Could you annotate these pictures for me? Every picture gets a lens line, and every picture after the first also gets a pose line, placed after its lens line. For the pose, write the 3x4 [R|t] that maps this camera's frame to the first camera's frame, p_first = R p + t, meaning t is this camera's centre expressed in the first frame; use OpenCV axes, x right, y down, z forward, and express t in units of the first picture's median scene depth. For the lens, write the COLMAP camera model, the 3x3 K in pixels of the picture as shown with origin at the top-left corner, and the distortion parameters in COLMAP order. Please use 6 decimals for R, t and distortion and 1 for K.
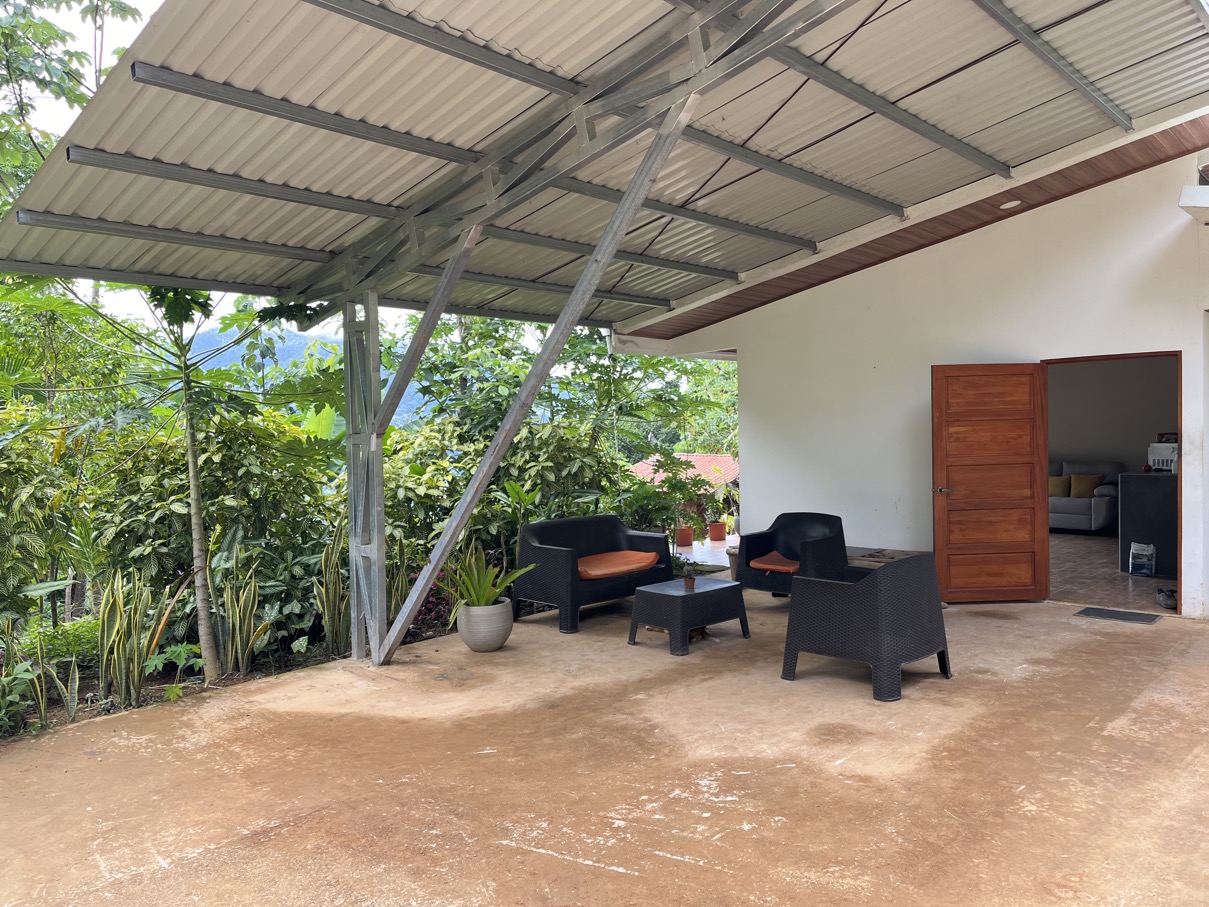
lens RADIAL K [[919.4, 0, 601.5], [0, 919.4, 447.5], [0, 0, 1]] dist [0.046550, -0.050209]
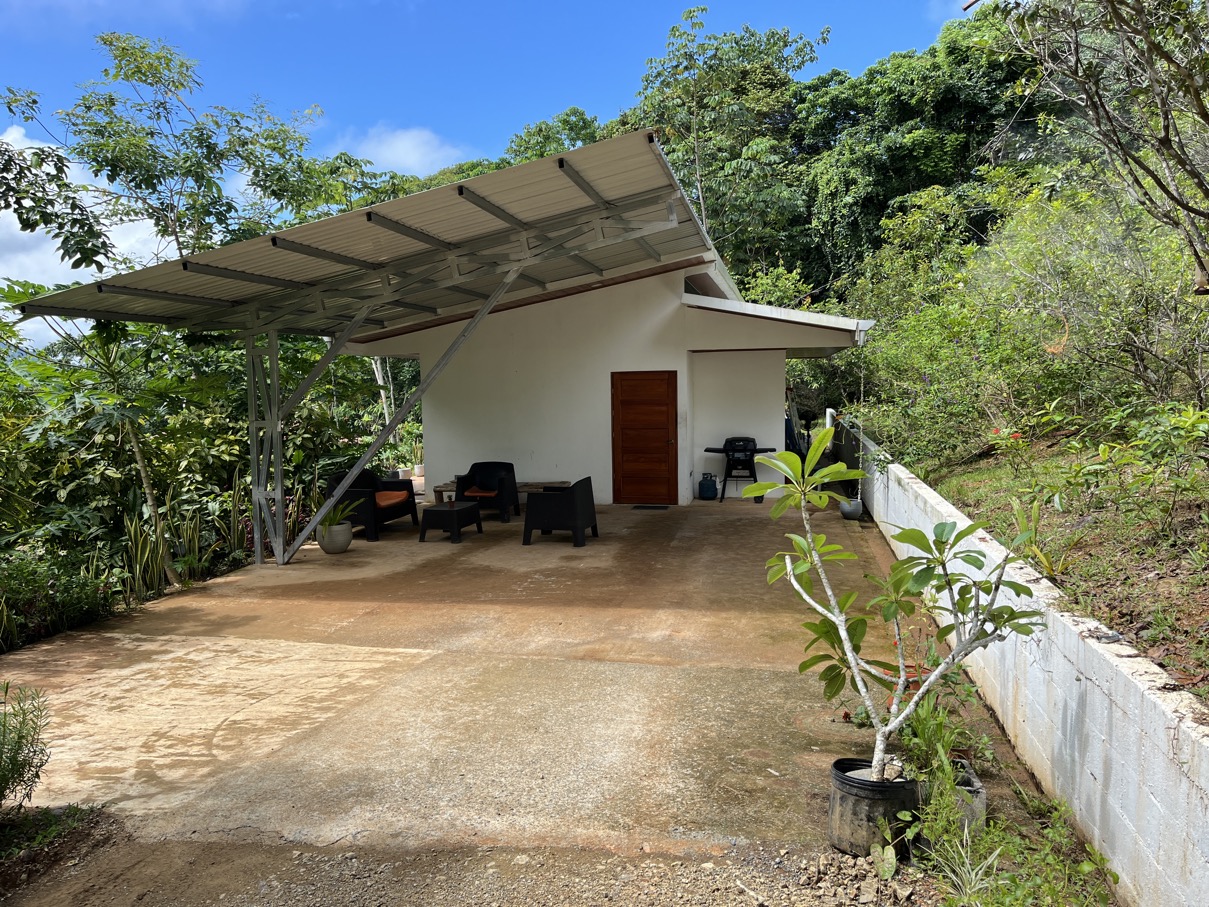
lens RADIAL K [[919.4, 0, 612.6], [0, 919.4, 449.6], [0, 0, 1]] dist [0.046550, -0.050209]
pose [[0.850935, -0.032890, 0.524241, -0.601498], [0.006579, 0.998627, 0.051974, -0.047518], [-0.525230, -0.040778, 0.849983, -0.681673]]
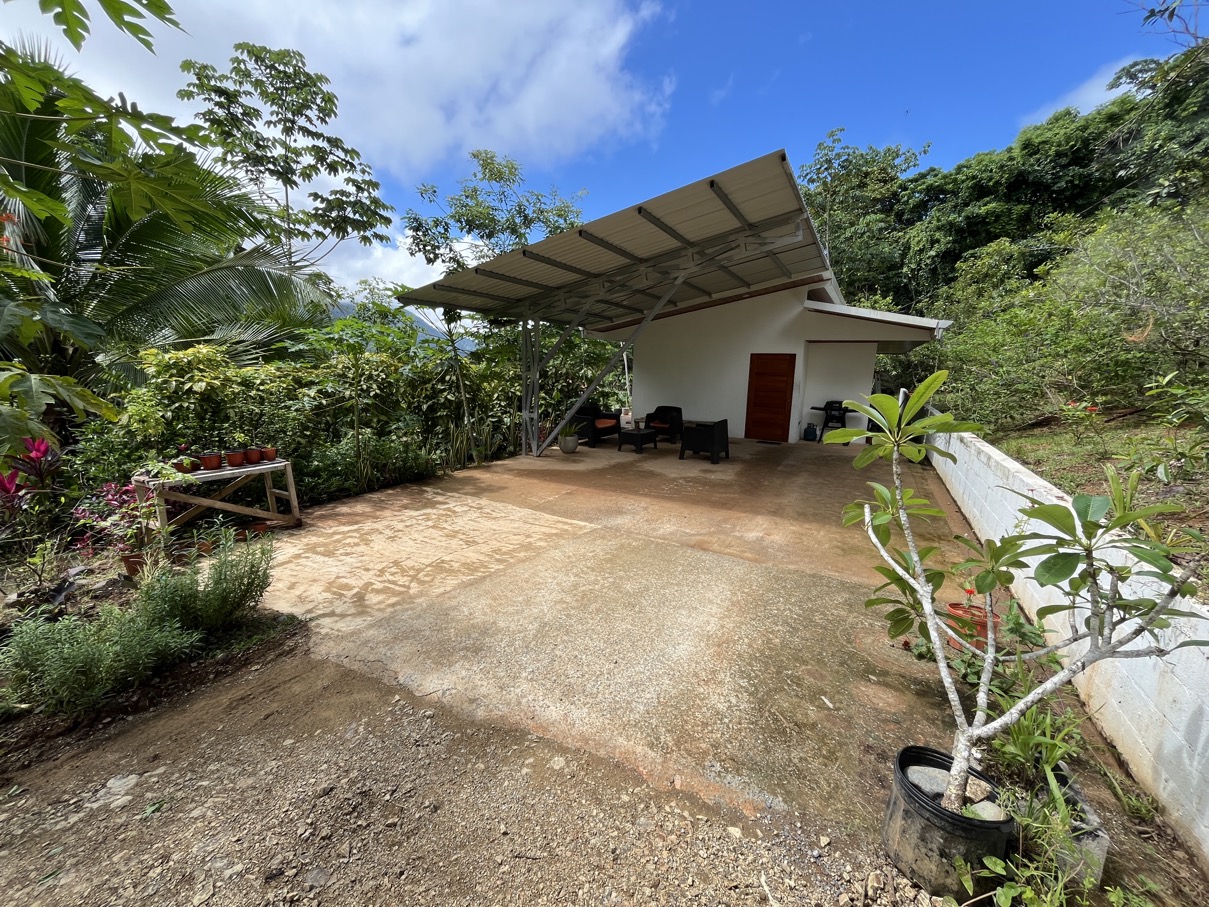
lens RADIAL K [[491.9, 0, 604.7], [0, 491.9, 448.4], [0, 0, 1]] dist [-0.001221, -0.000211]
pose [[0.969213, 0.003210, 0.246202, -0.411624], [-0.041235, 0.987909, 0.149448, -0.019753], [-0.242746, -0.155000, 0.957627, -0.465370]]
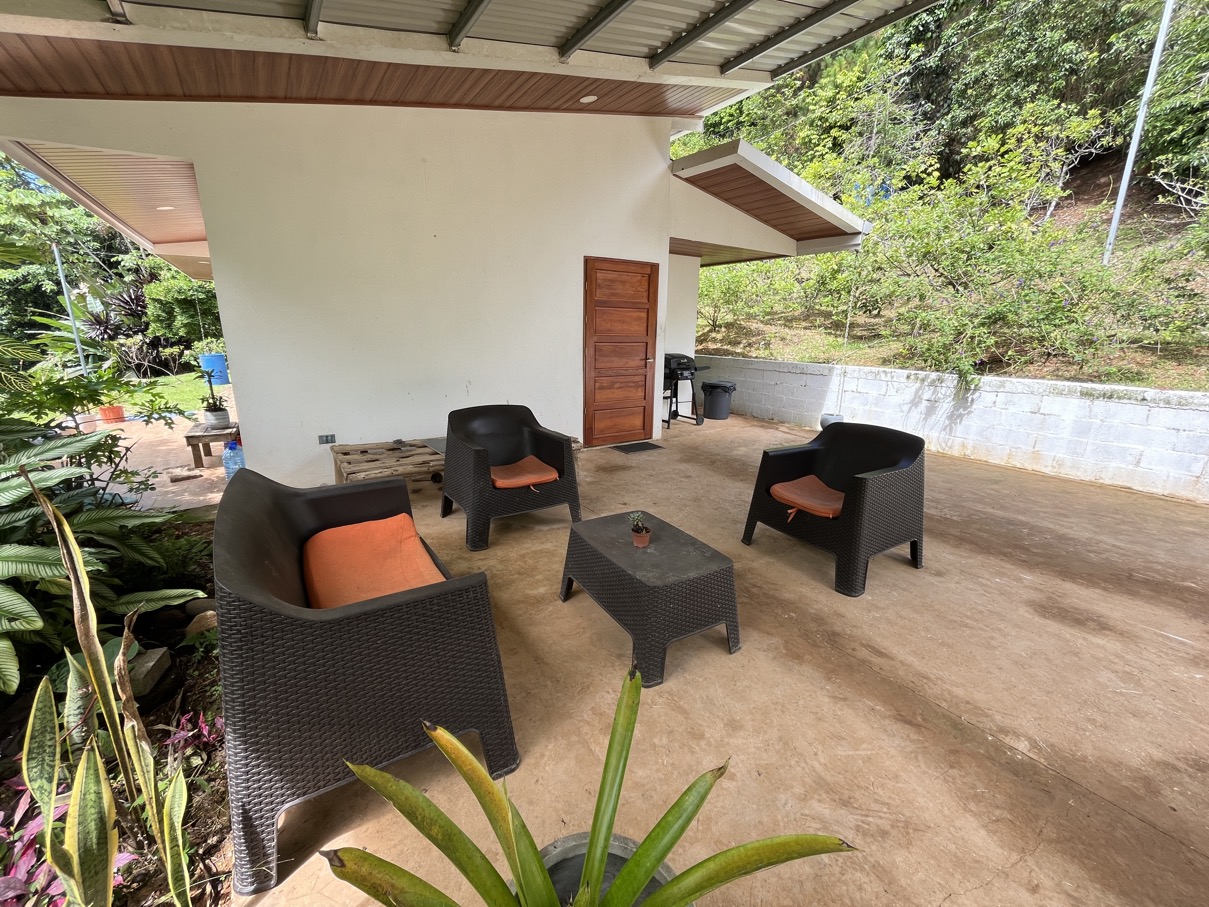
lens RADIAL K [[491.9, 0, 603.5], [0, 491.9, 448.6], [0, 0, 1]] dist [-0.001221, -0.000211]
pose [[0.221704, -0.207139, 0.952859, -0.241203], [0.005425, 0.977424, 0.211217, 0.020118], [-0.975099, -0.041659, 0.217822, 1.069593]]
